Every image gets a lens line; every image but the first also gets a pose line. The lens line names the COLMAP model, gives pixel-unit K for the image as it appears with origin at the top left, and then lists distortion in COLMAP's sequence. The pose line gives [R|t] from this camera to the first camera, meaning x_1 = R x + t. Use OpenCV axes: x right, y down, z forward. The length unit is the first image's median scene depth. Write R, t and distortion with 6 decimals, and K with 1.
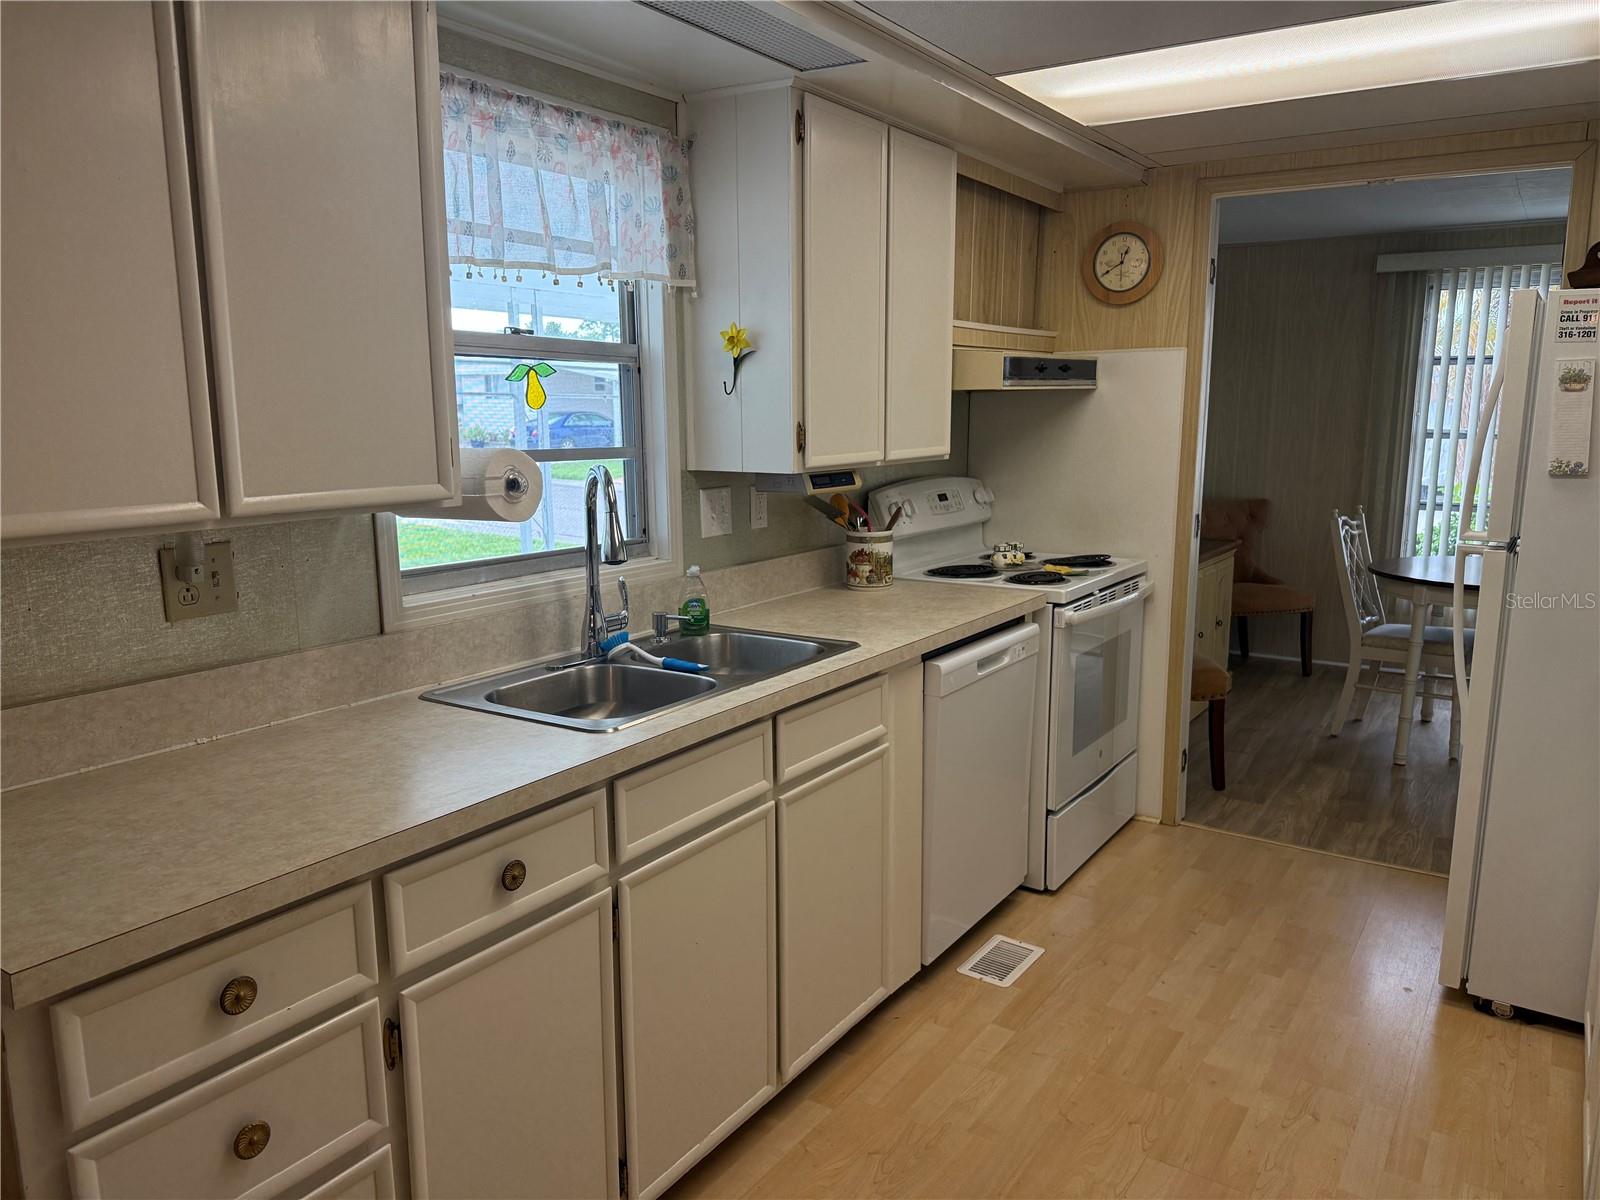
lens RADIAL K [[1156.3, 0, 803.7], [0, 1156.3, 595.4], [0, 0, 1]] dist [0.018508, -0.005717]
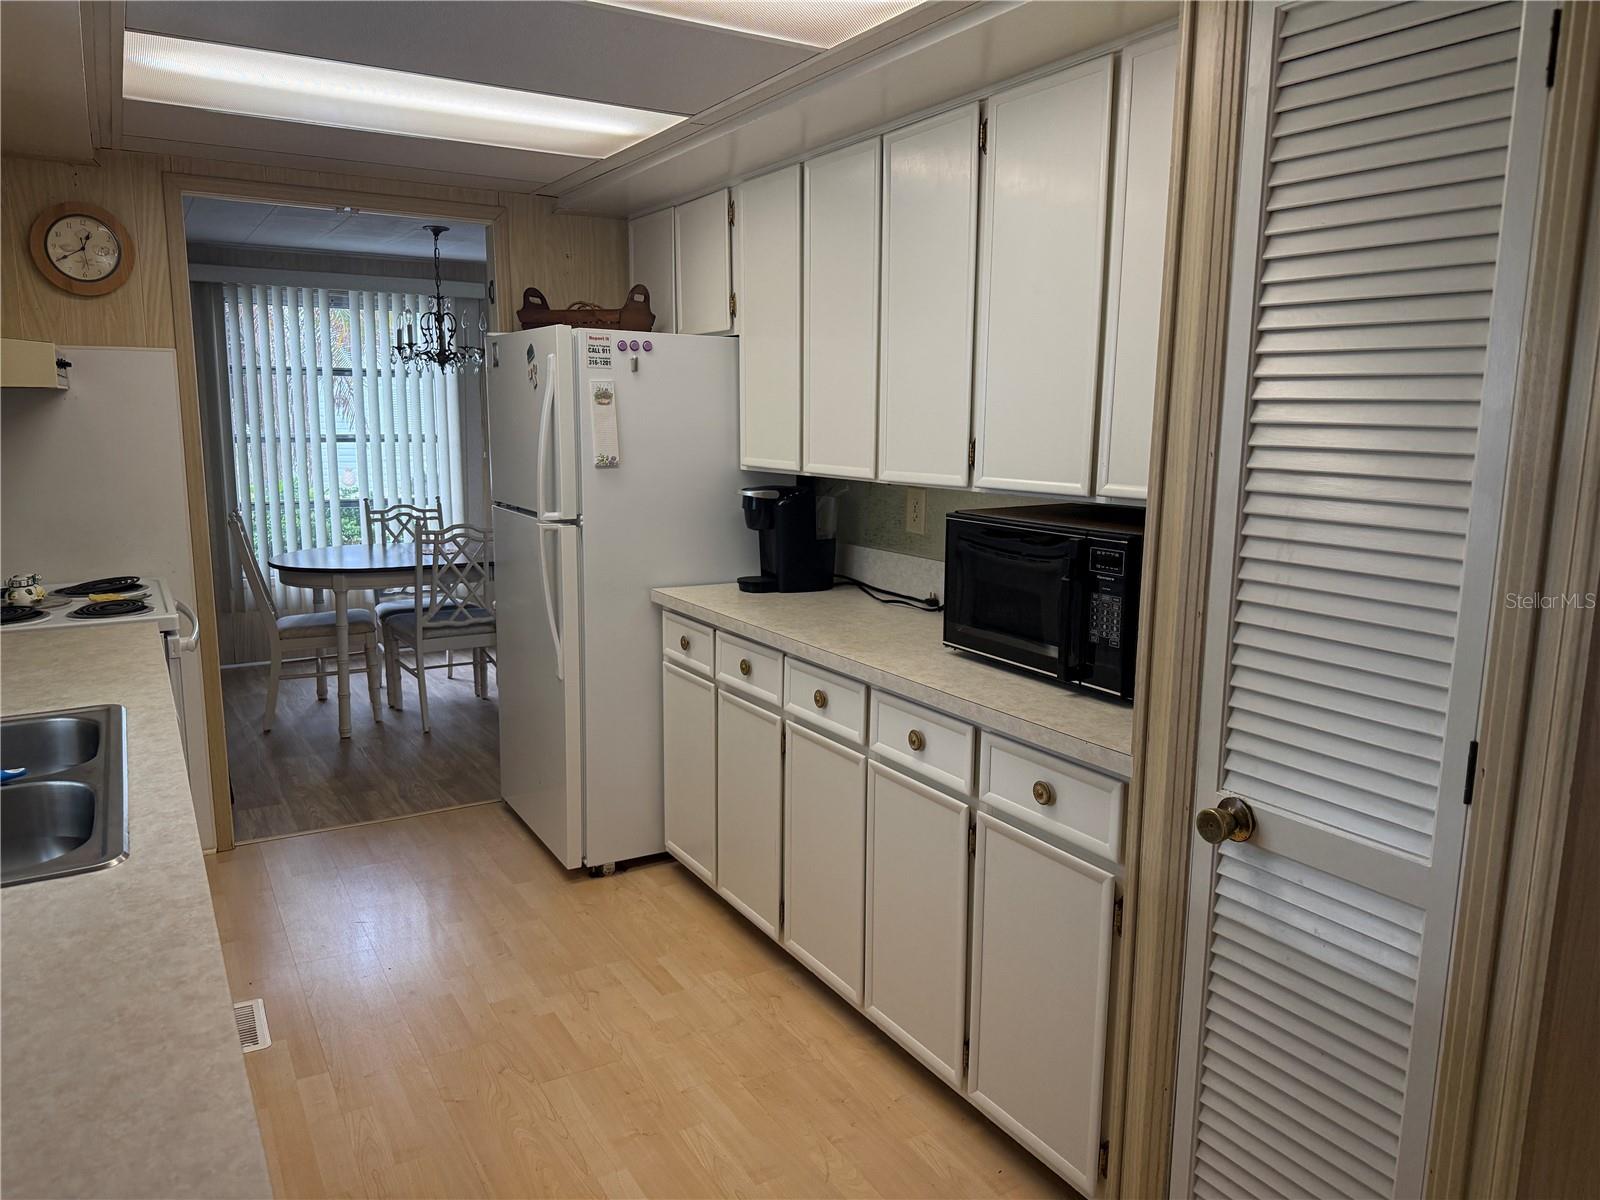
lens RADIAL K [[1128.9, 0, 800.9], [0, 1128.9, 604.4], [0, 0, 1]] dist [0.082024, -0.102647]
pose [[0.430685, -0.146827, 0.890478, -0.320564], [0.142489, 0.985365, 0.093556, -0.024792], [-0.891183, 0.086590, 0.445304, 0.154003]]
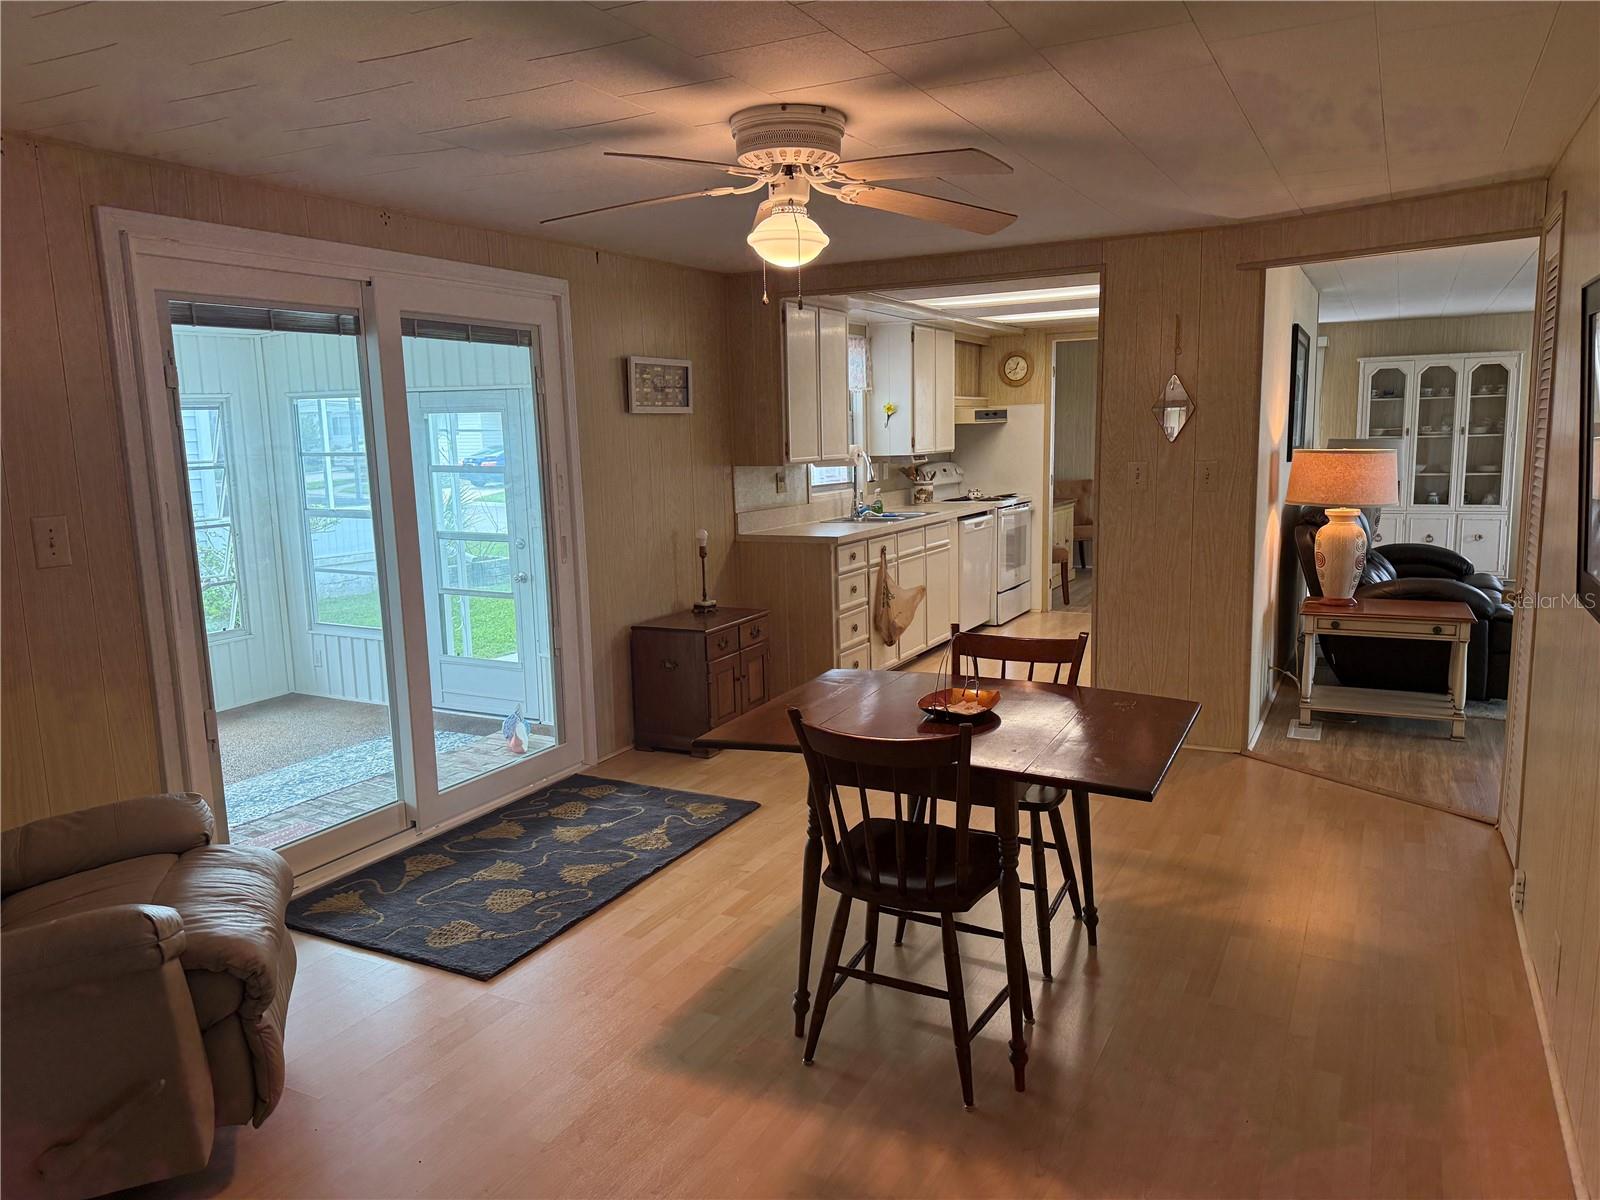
lens RADIAL K [[1128.9, 0, 800.9], [0, 1128.9, 604.4], [0, 0, 1]] dist [0.082024, -0.102647]
pose [[0.993961, -0.038325, 0.102828, -0.433531], [0.040141, 0.999071, -0.015649, 0.219674], [-0.102133, 0.019682, 0.994576, -1.293153]]
